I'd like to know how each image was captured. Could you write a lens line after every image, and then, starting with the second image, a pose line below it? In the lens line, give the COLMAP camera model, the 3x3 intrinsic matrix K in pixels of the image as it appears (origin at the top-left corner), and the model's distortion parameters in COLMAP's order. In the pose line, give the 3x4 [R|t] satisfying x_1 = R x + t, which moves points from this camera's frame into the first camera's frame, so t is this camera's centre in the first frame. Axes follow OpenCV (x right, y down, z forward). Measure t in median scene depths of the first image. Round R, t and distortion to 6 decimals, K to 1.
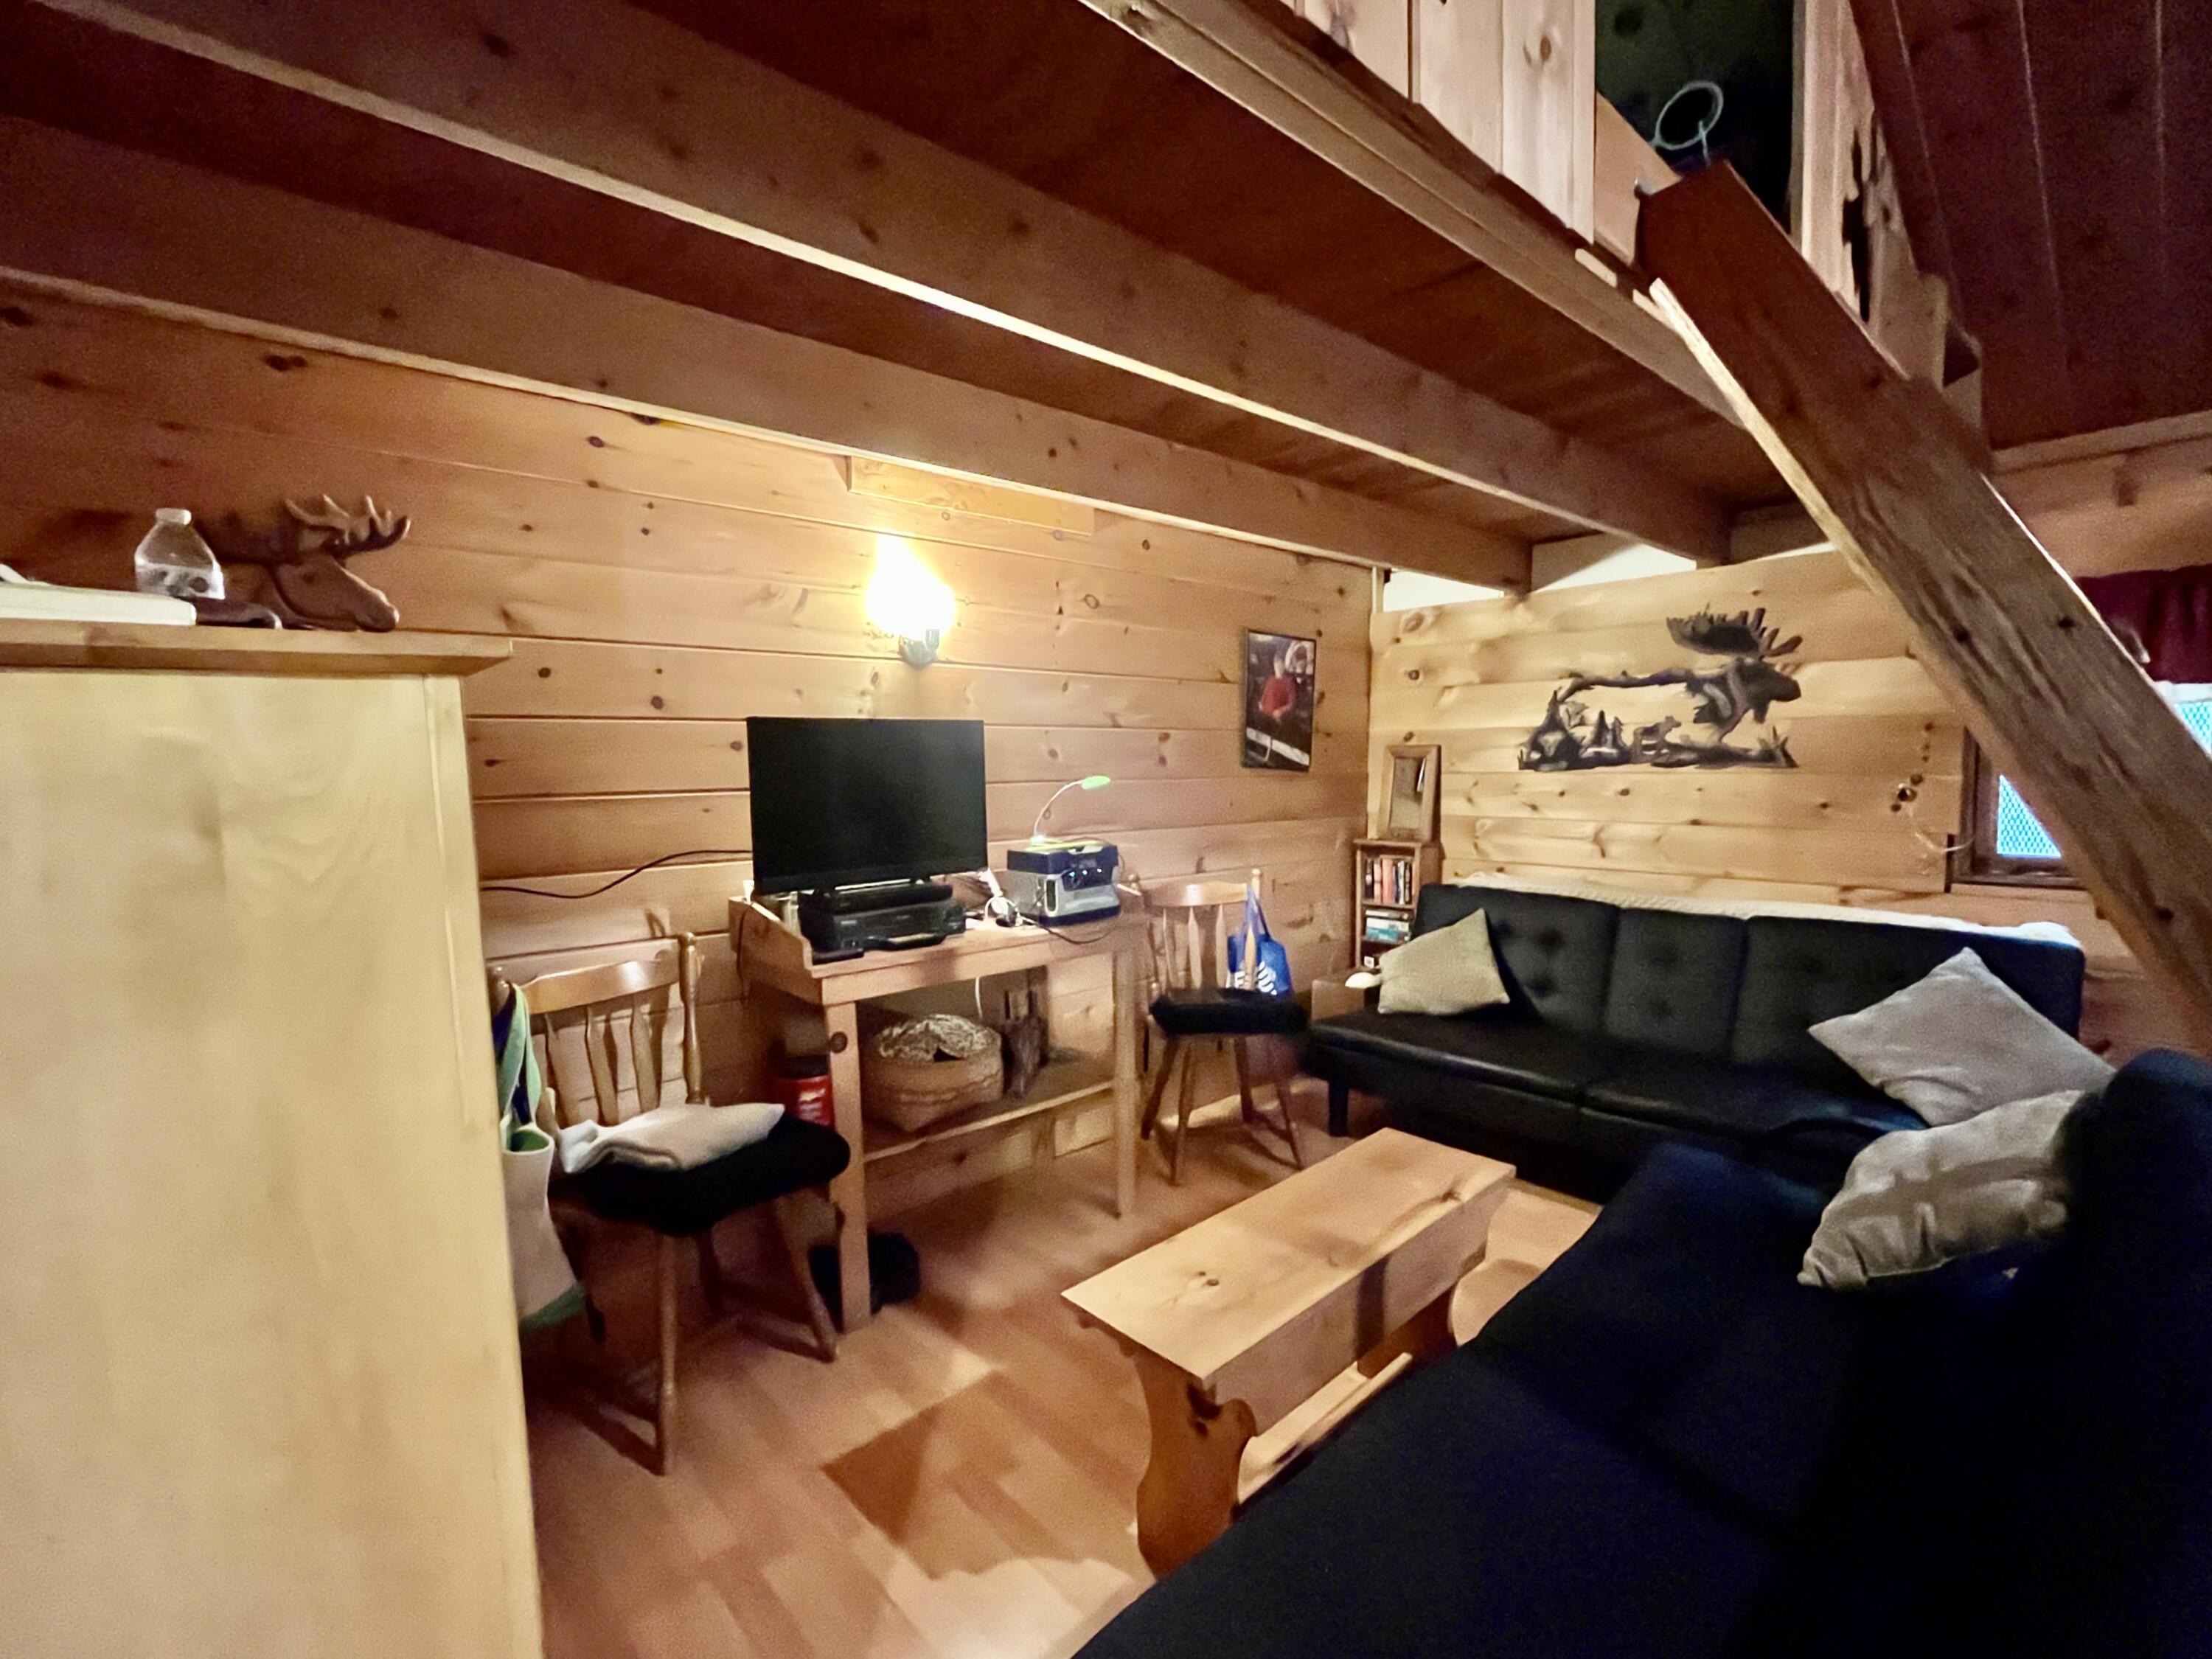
lens RADIAL K [[989.6, 0, 1101.7], [0, 989.6, 844.3], [0, 0, 1]] dist [-0.001170, -0.001464]
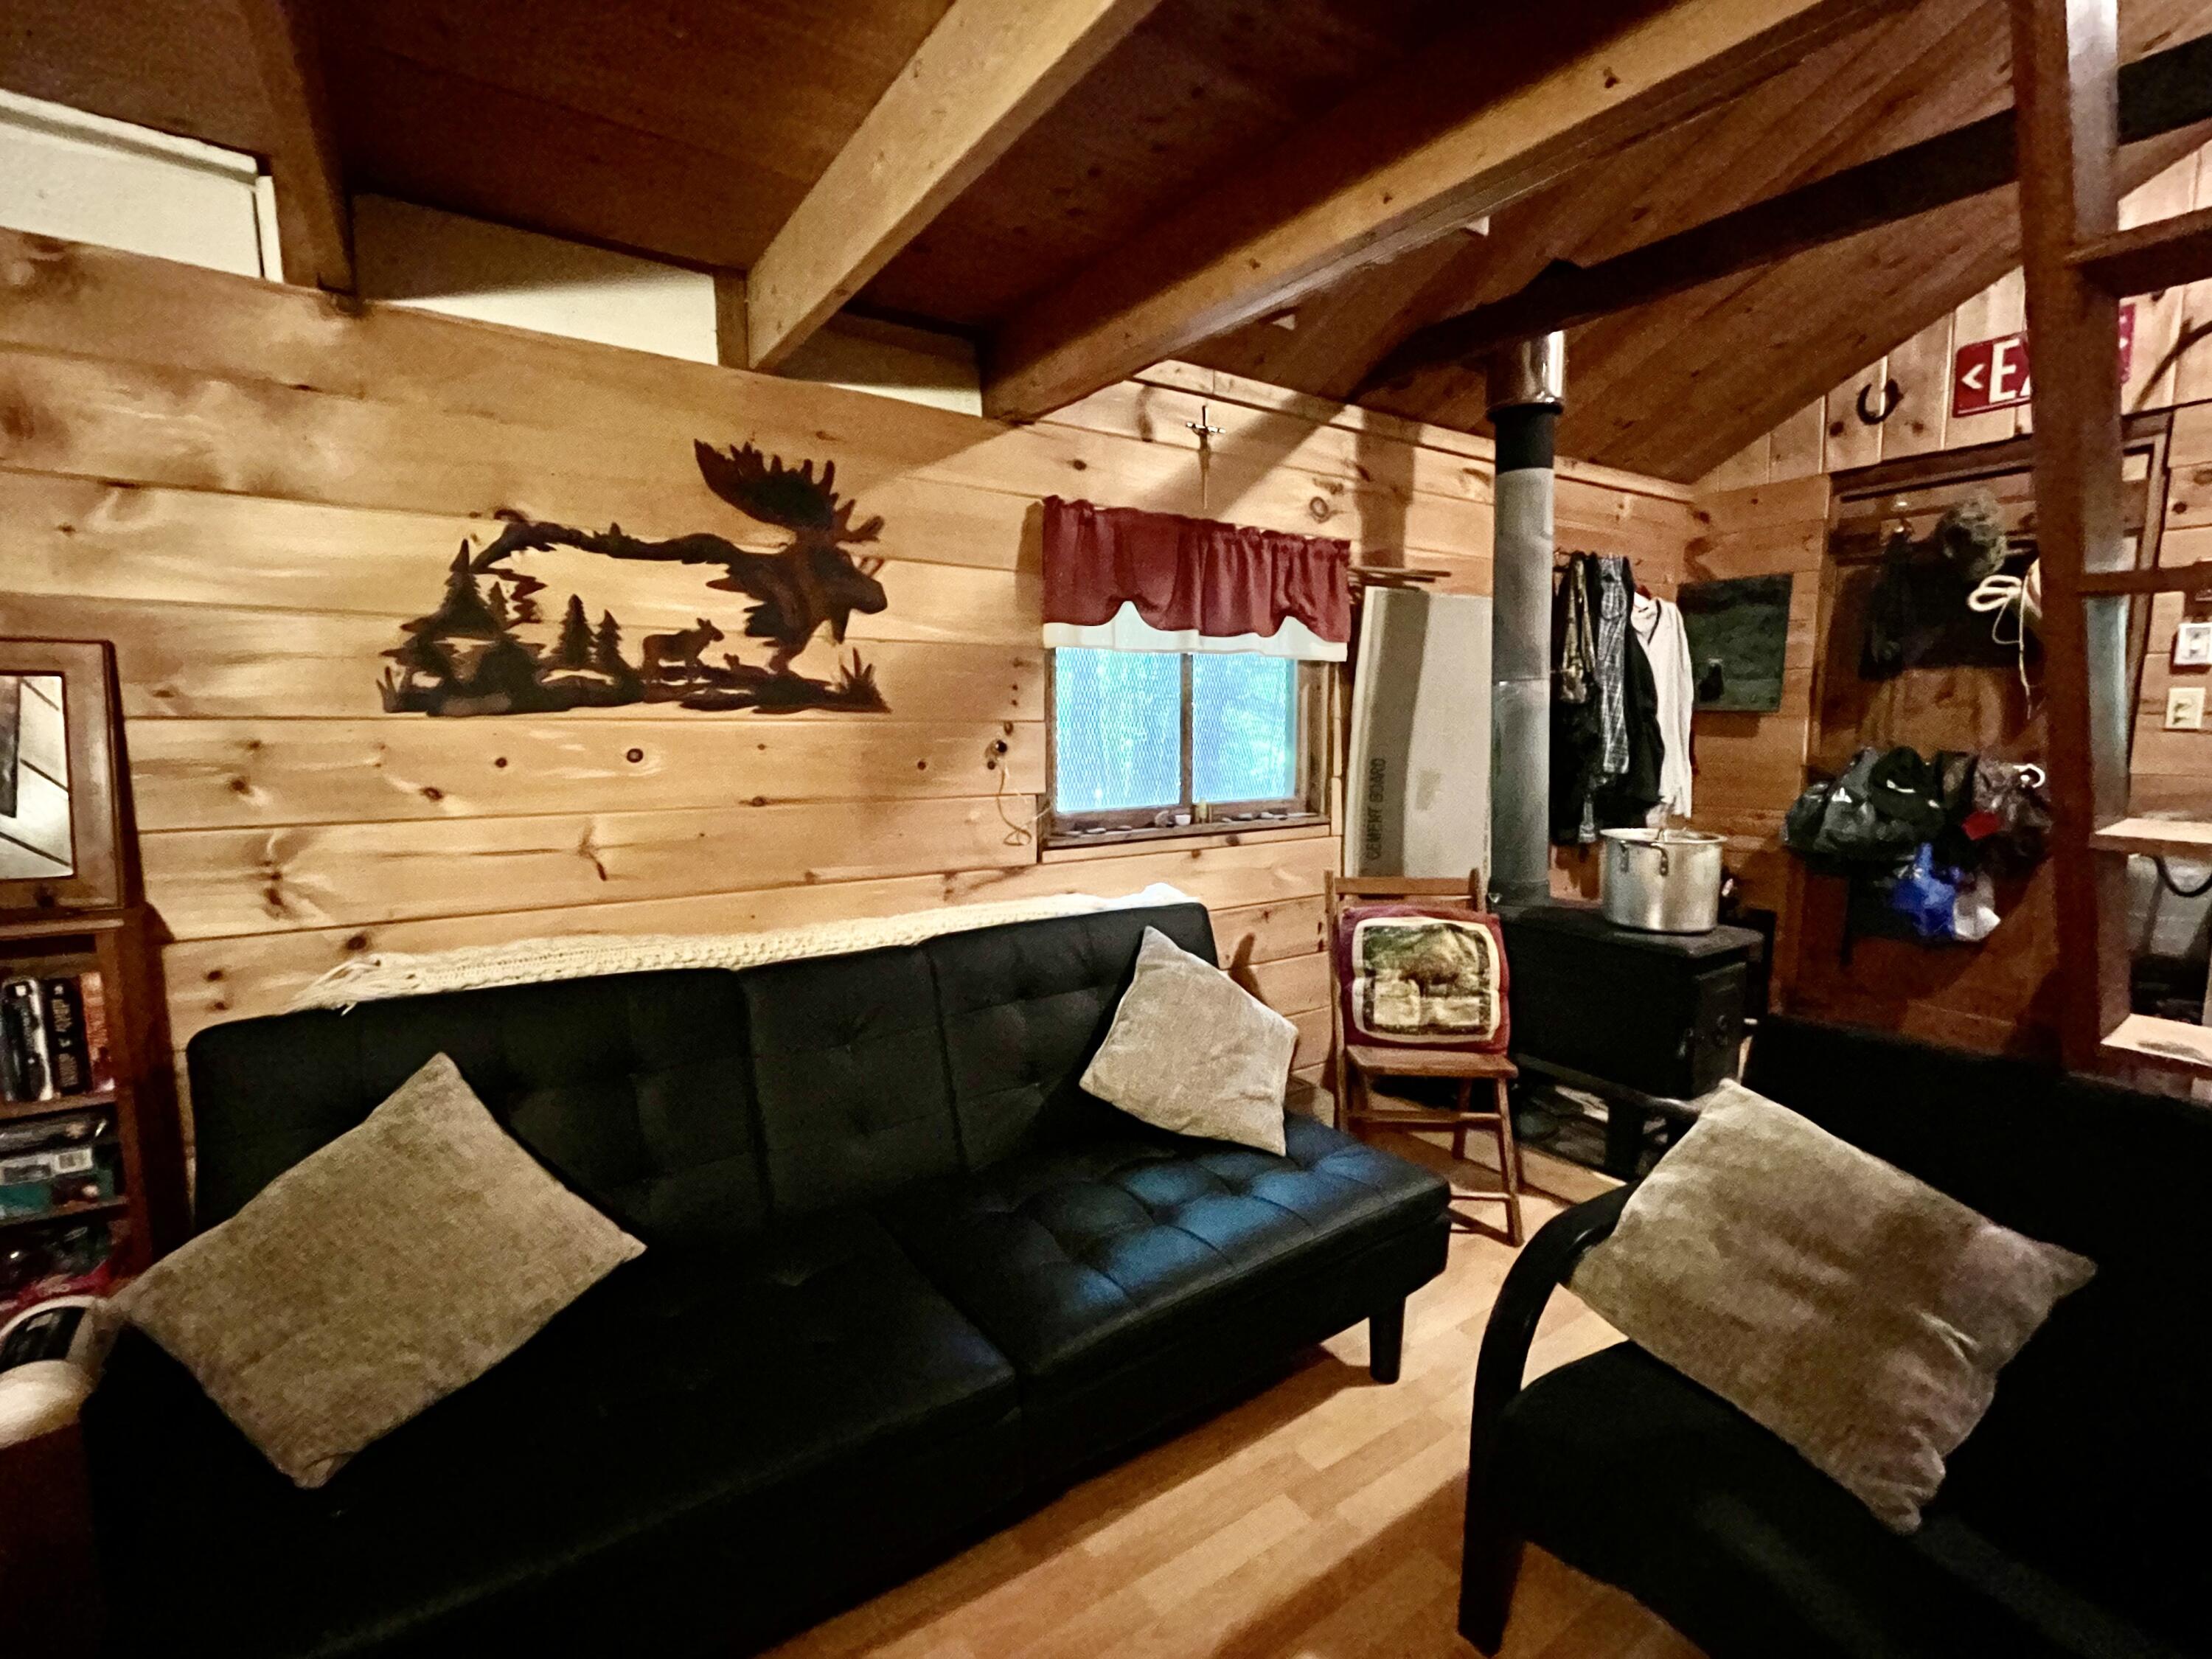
lens RADIAL K [[989.6, 0, 1094.1], [0, 989.6, 825.6], [0, 0, 1]] dist [-0.001170, -0.001464]
pose [[0.142047, -0.100477, 0.984747, 0.031747], [0.071287, 0.993290, 0.091066, -0.046192], [-0.987290, 0.057264, 0.148257, 0.684495]]
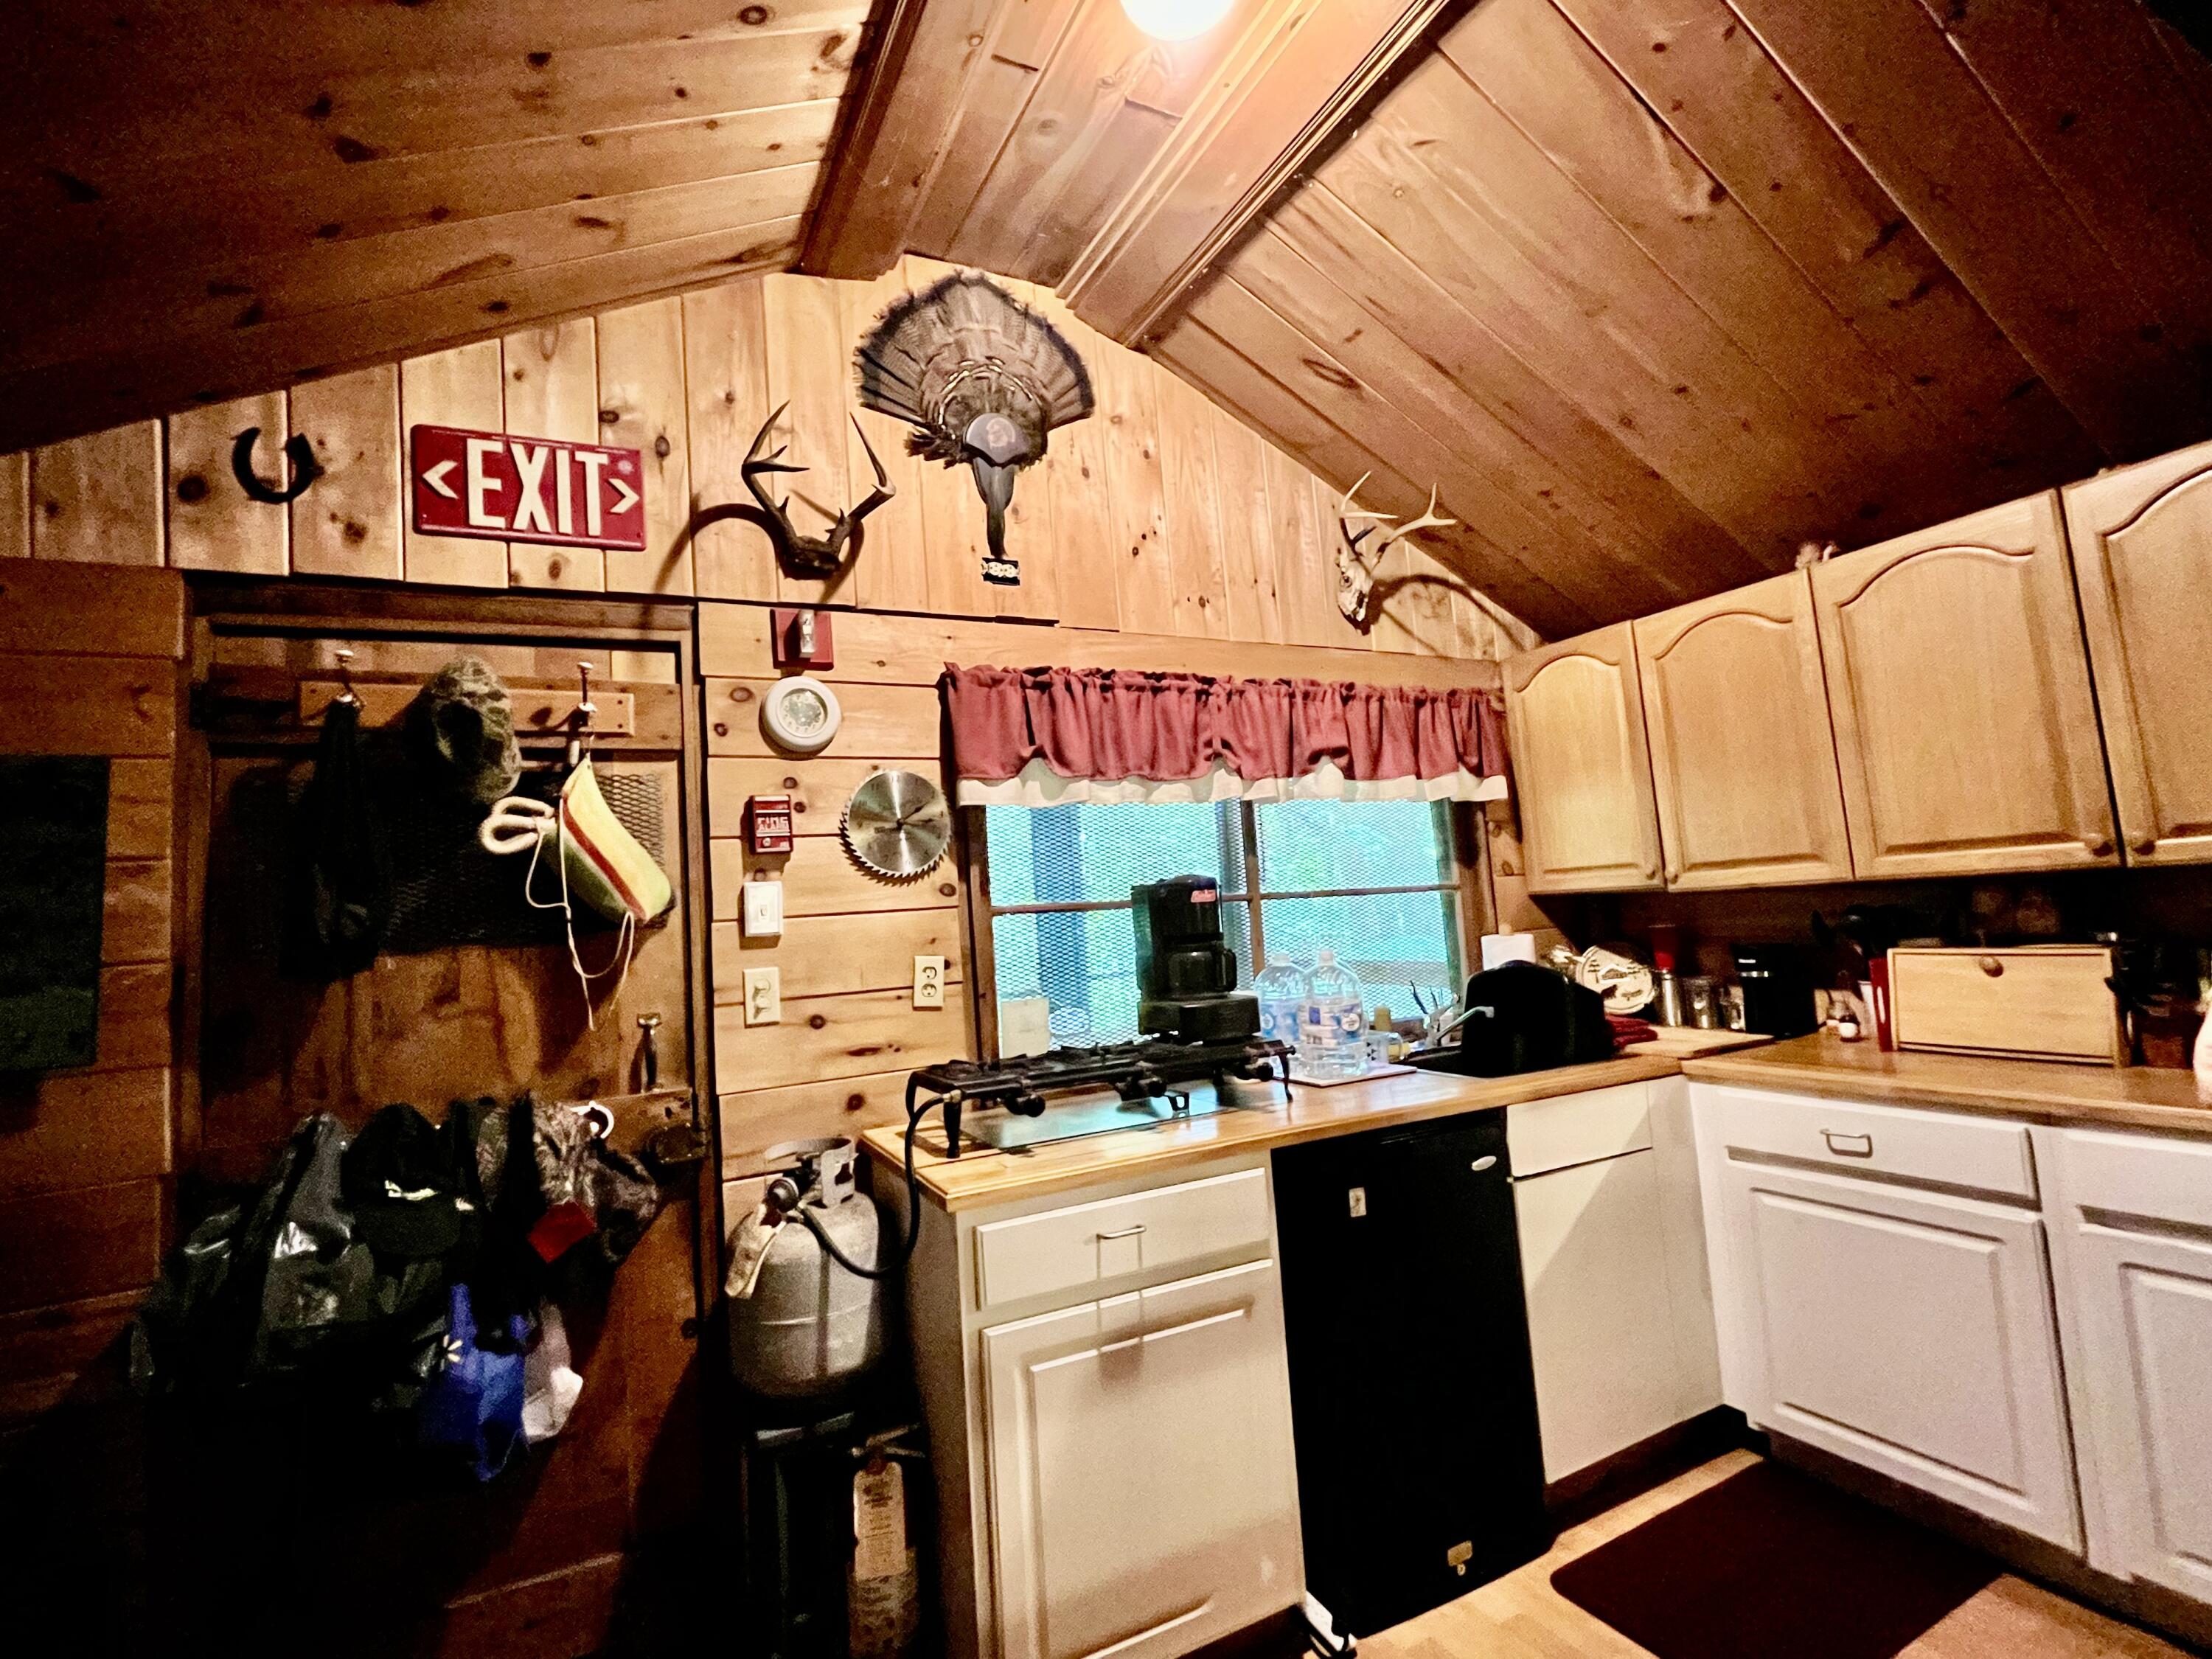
lens RADIAL K [[989.6, 0, 1102.8], [0, 989.6, 830.4], [0, 0, 1]] dist [-0.001170, -0.001464]
pose [[-0.964013, 0.108101, 0.242885, 0.613157], [0.104694, 0.994140, -0.026932, -0.064971], [-0.244373, -0.000535, -0.969681, 0.442295]]
